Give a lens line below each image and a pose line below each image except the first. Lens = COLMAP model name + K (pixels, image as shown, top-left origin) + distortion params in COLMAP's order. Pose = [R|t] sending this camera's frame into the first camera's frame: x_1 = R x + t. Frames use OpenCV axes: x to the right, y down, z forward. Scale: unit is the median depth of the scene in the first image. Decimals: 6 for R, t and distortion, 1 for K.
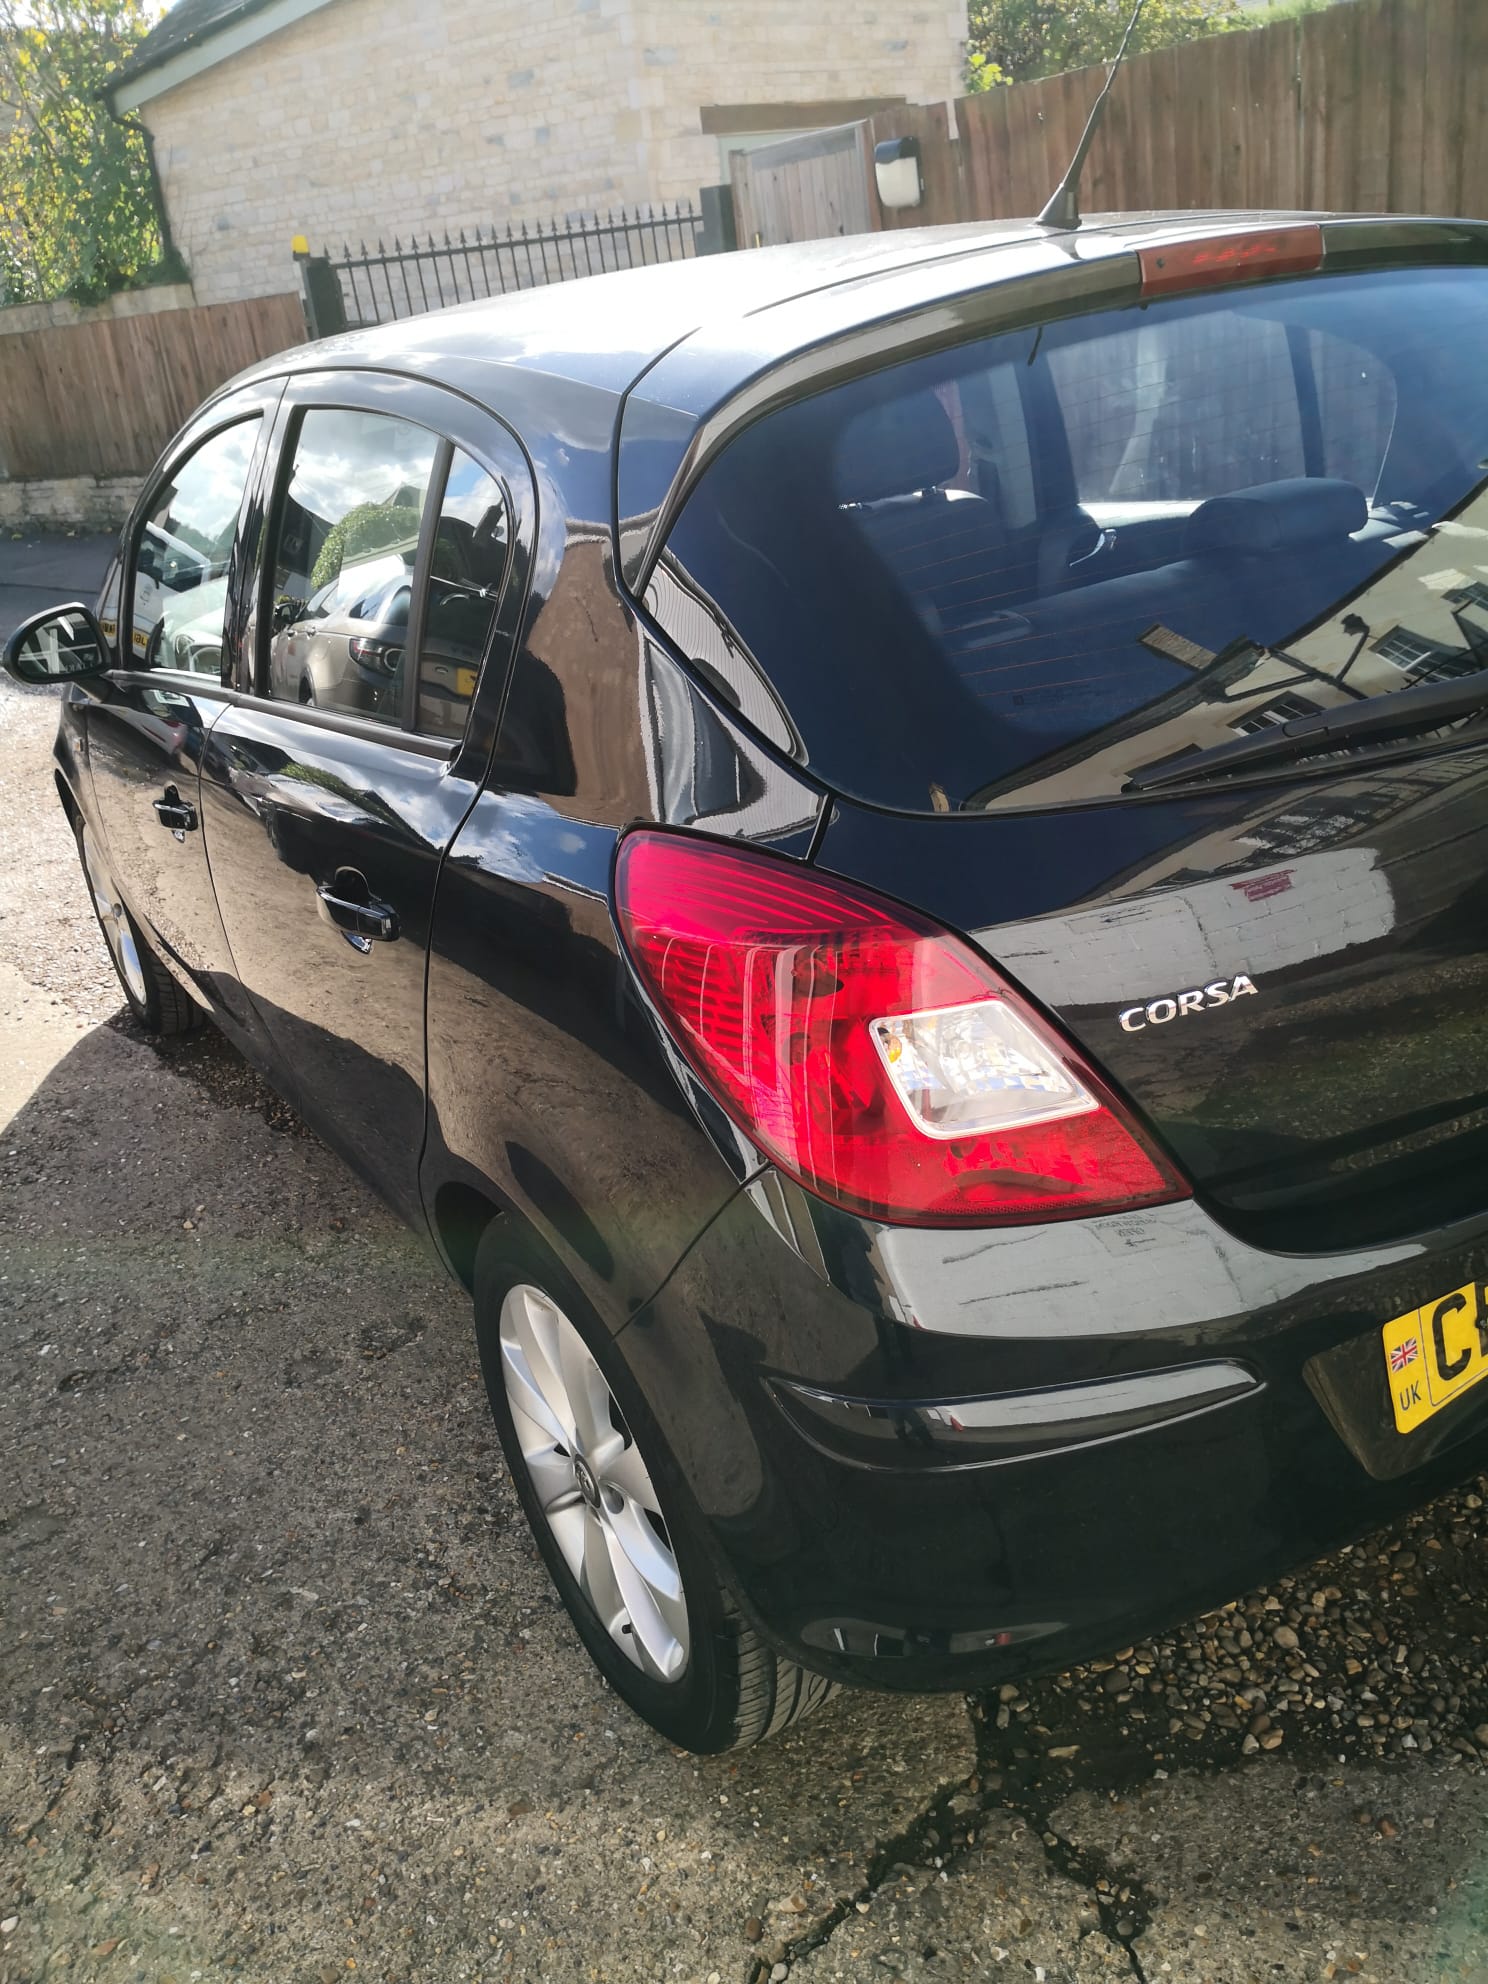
lens RADIAL K [[1763.6, 0, 762.5], [0, 1763.6, 987.1], [0, 0, 1]] dist [0.010902, -0.049545]
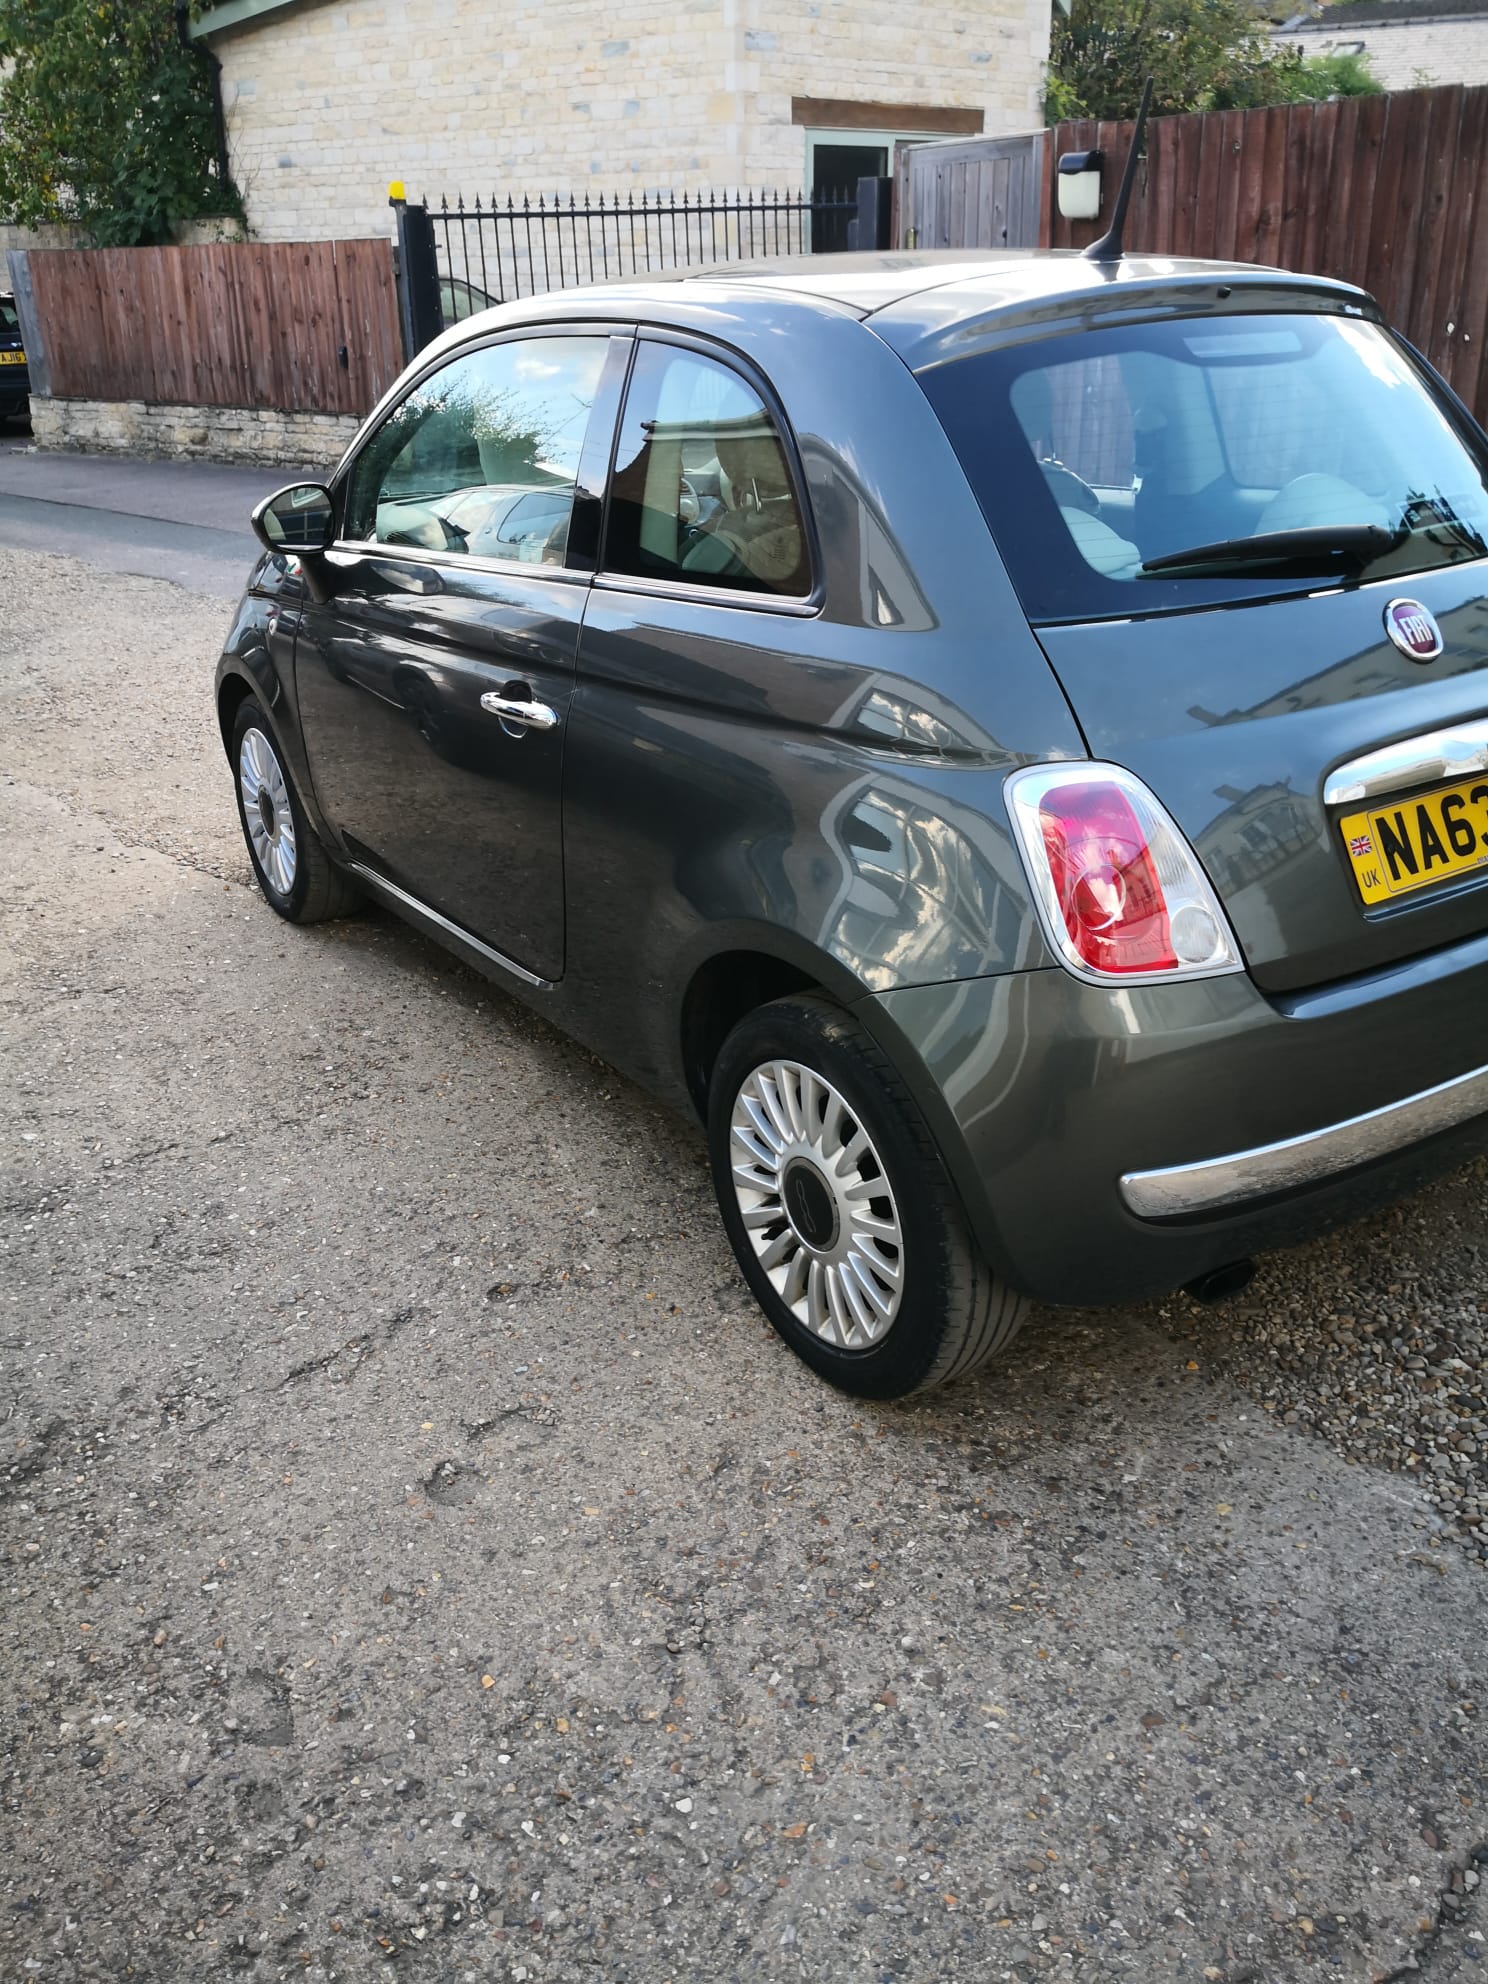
lens RADIAL K [[1763.6, 0, 780.1], [0, 1763.6, 995.9], [0, 0, 1]] dist [0.010902, -0.049545]
pose [[0.994900, 0.083568, 0.056480, -0.324205], [-0.083858, 0.996474, 0.002794, 0.040943], [-0.056047, -0.007516, 0.998400, -0.014532]]
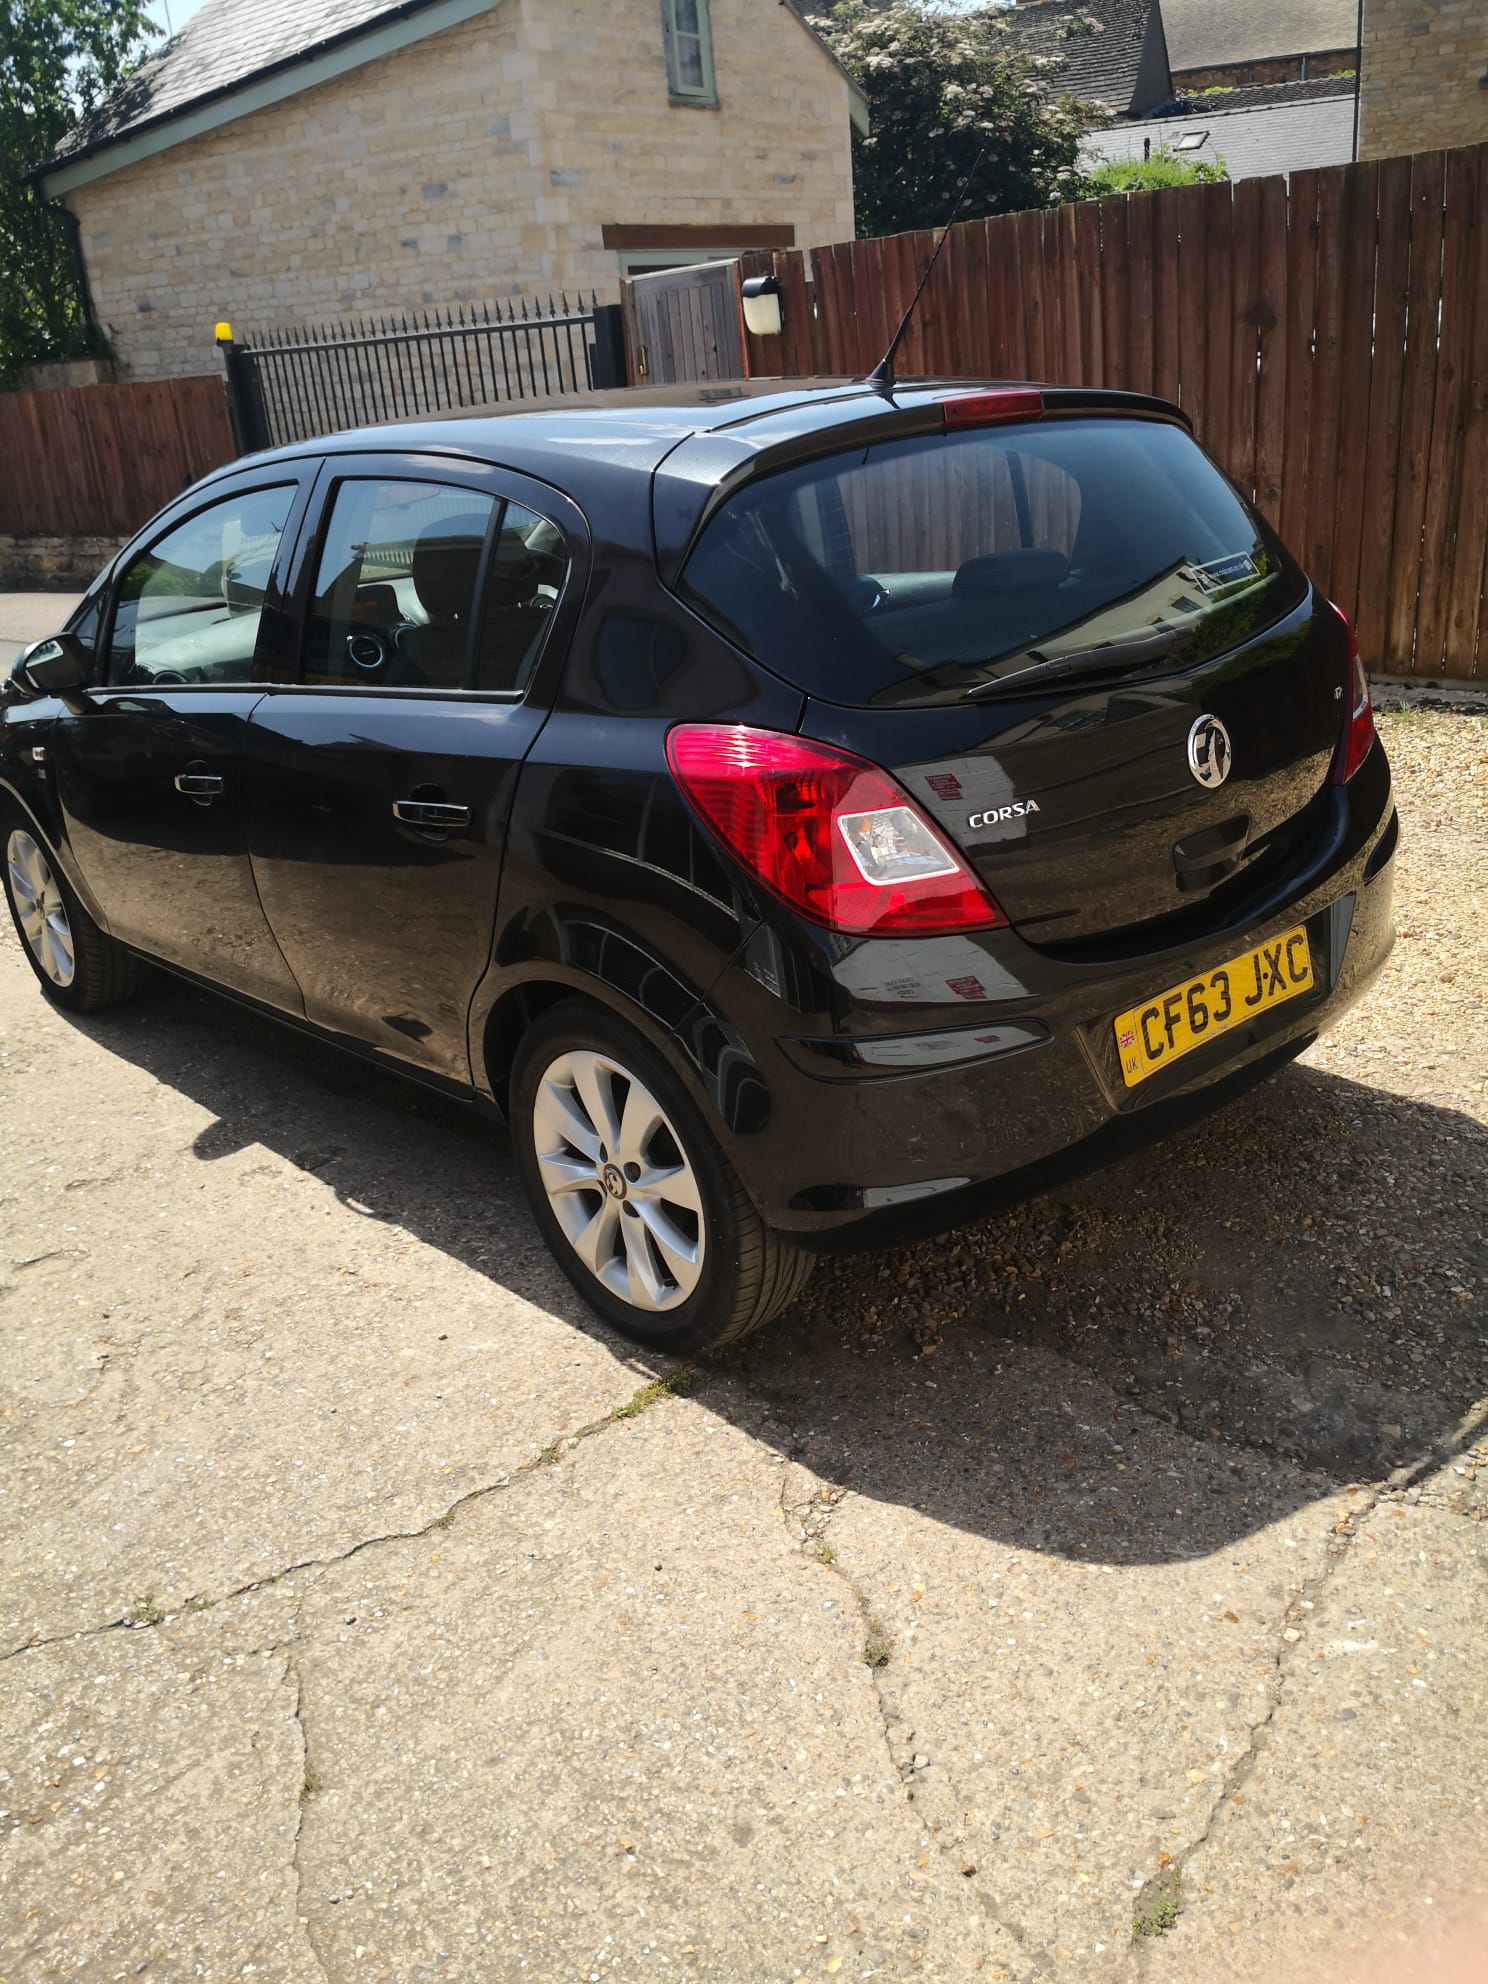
lens RADIAL K [[1763.6, 0, 806.3], [0, 1763.6, 987.4], [0, 0, 1]] dist [0.010902, -0.049545]
pose [[0.996161, 0.021516, 0.084858, 0.048315], [-0.017190, 0.998531, -0.051385, 0.142005], [-0.085839, 0.049729, 0.995067, -0.415037]]
